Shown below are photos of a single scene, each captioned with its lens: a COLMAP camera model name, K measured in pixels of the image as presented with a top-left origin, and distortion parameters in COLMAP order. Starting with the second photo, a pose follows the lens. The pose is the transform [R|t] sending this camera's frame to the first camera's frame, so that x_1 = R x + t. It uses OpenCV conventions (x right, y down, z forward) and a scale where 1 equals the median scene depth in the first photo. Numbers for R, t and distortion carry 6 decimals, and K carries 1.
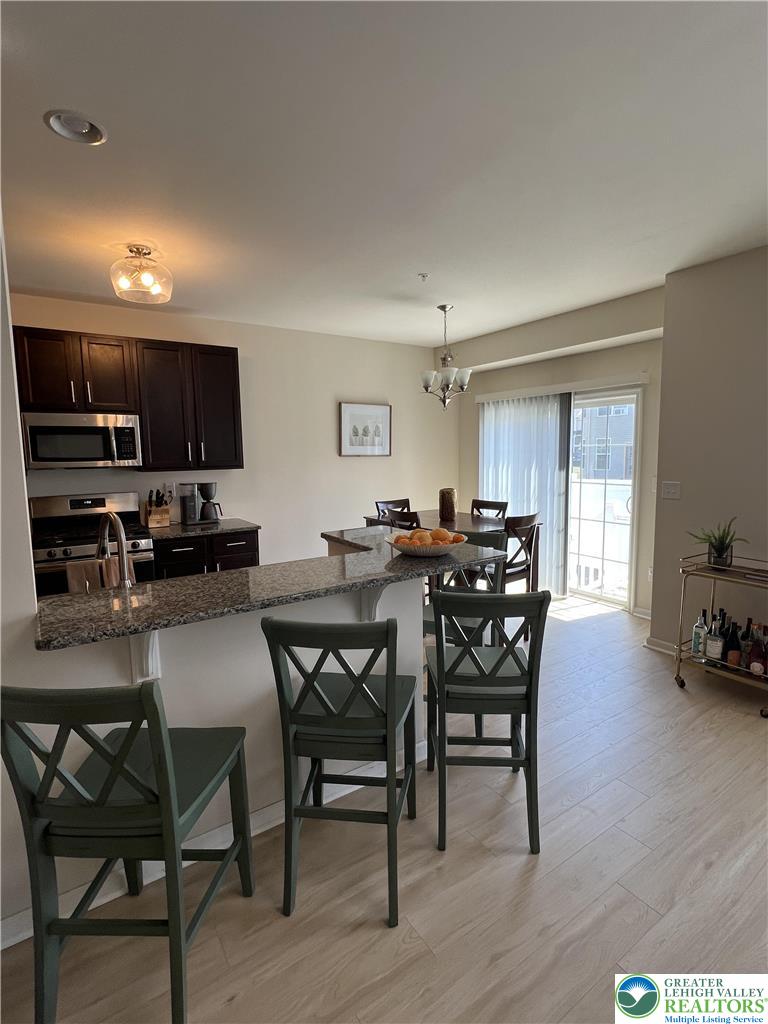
lens RADIAL K [[510.2, 0, 384.0], [0, 510.2, 512.0], [0, 0, 1]] dist [0.023279, 0.000001]
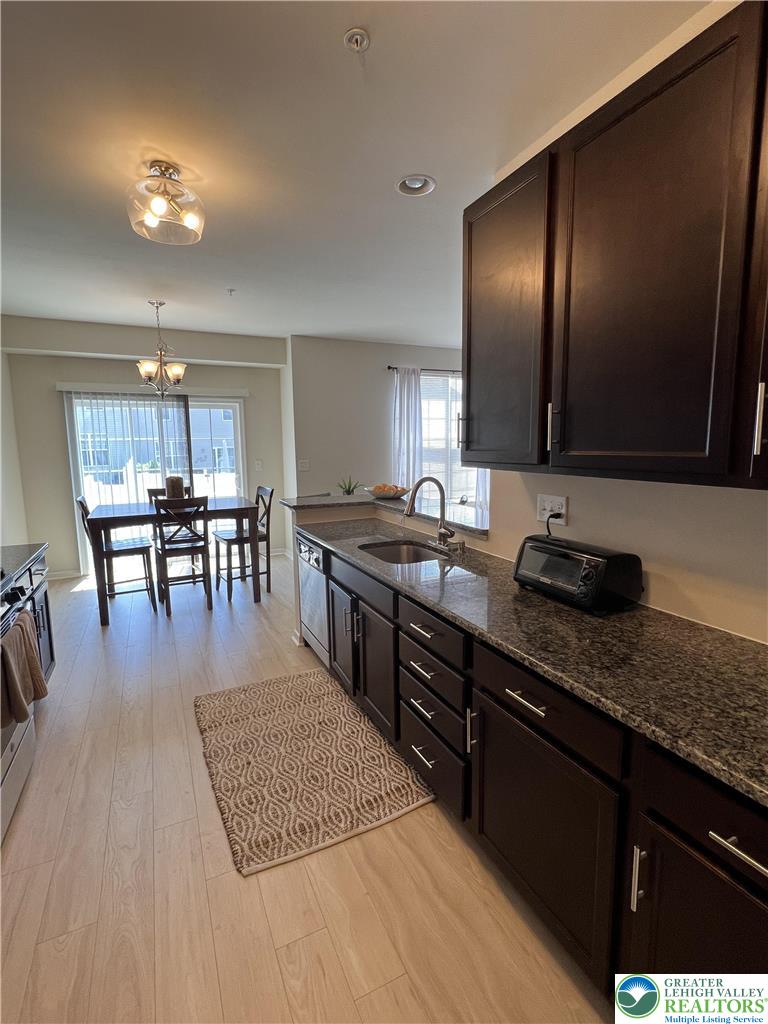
lens RADIAL K [[487.4, 0, 388.4], [0, 487.4, 520.8], [0, 0, 1]] dist [0.001115, 0.000205]
pose [[0.149857, -0.145840, 0.977892, -0.797202], [0.124468, 0.983975, 0.127673, -0.030706], [-0.980842, 0.102583, 0.165608, 0.403256]]
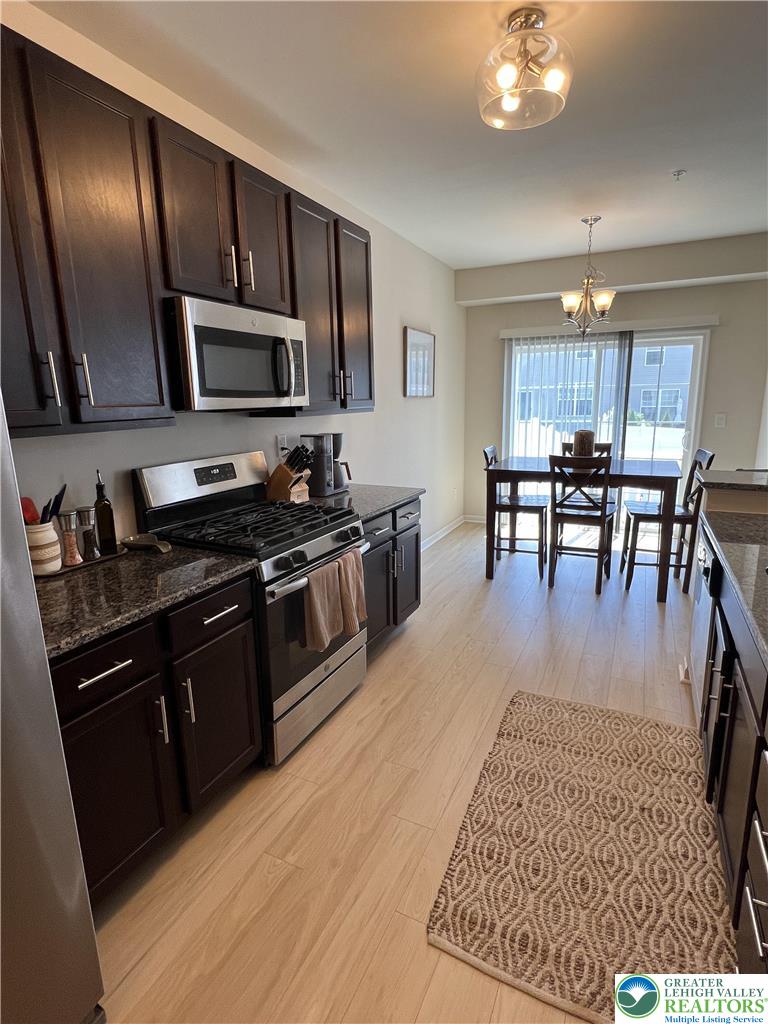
lens RADIAL K [[527.2, 0, 384.0], [0, 527.2, 512.0], [0, 0, 1]] dist [0.000141, 0.000110]
pose [[0.872881, -0.103027, 0.476932, -0.625290], [0.061490, 0.992888, 0.101944, -0.020037], [-0.484043, -0.059659, 0.873008, 0.348492]]
